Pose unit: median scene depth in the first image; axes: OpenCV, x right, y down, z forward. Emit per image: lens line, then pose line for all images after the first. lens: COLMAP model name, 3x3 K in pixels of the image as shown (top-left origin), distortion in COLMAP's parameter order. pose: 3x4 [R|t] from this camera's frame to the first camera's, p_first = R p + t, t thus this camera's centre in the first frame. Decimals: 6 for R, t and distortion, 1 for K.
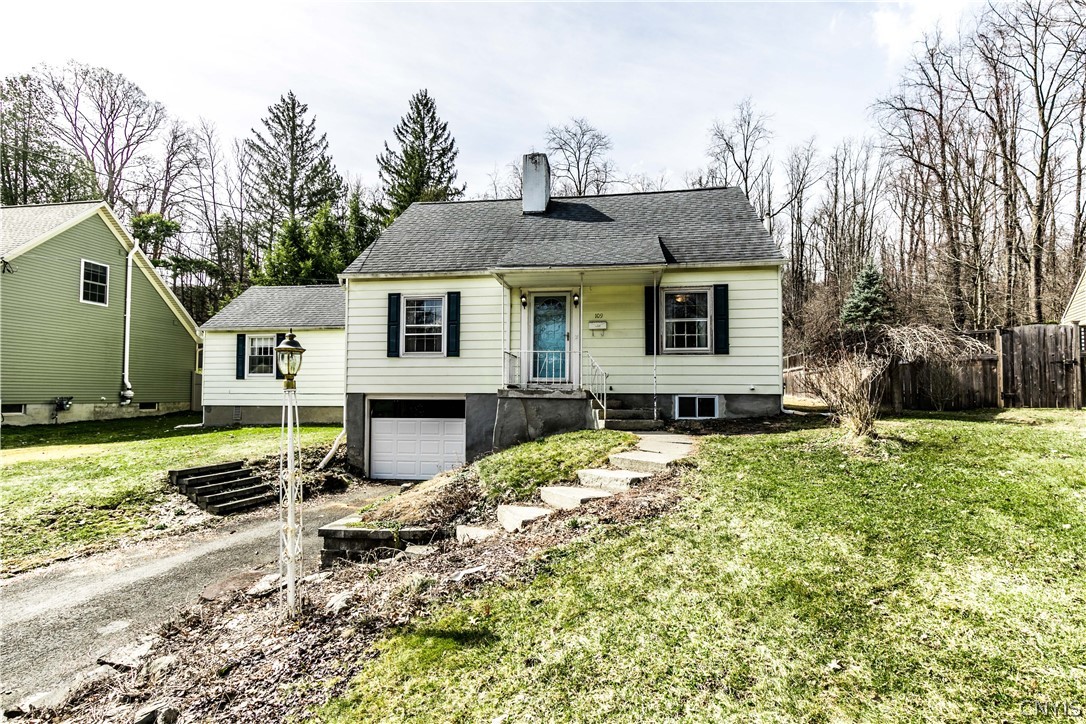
lens RADIAL K [[508.7, 0, 534.4], [0, 508.7, 374.4], [0, 0, 1]] dist [0.007450, -0.002374]
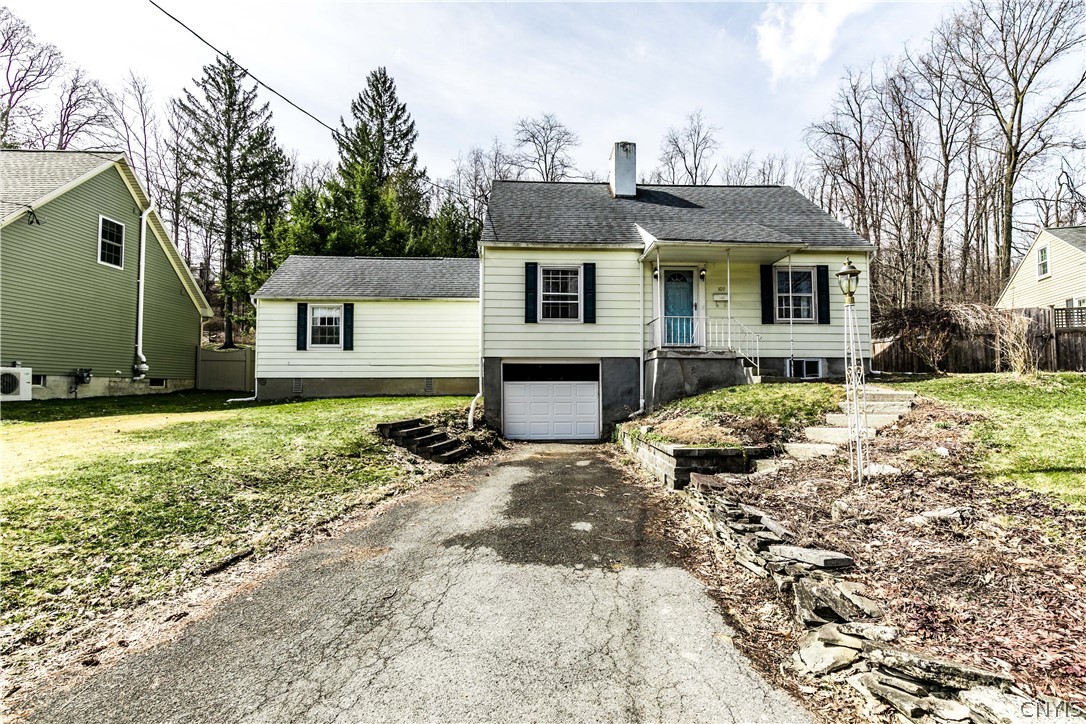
lens RADIAL K [[508.7, 0, 537.9], [0, 508.7, 364.7], [0, 0, 1]] dist [0.007450, -0.002374]
pose [[0.981211, 0.005387, 0.192863, -0.371108], [-0.003901, 0.999960, -0.008084, 0.048424], [-0.192899, 0.007180, 0.981192, -0.026080]]
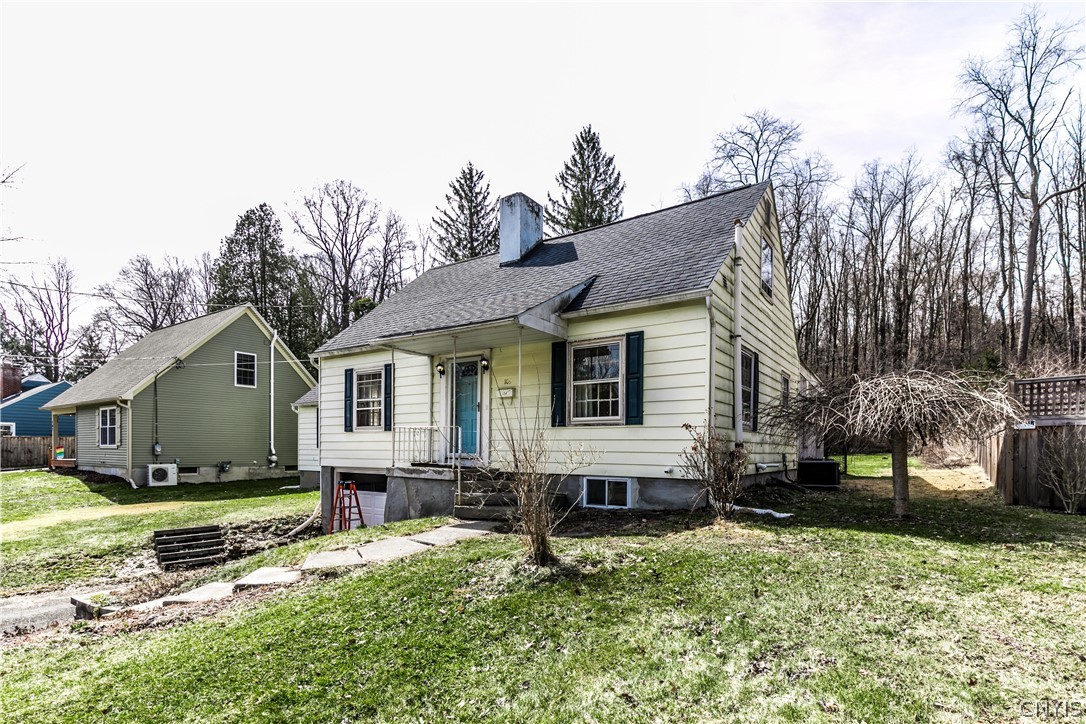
lens RADIAL K [[541.5, 0, 523.7], [0, 541.5, 452.2], [0, 0, 1]] dist [0.004009, 0.000442]
pose [[0.893342, 0.003262, -0.449365, 0.420321], [0.016380, 0.999073, 0.039817, -0.024066], [0.449079, -0.042931, 0.892460, 0.145898]]
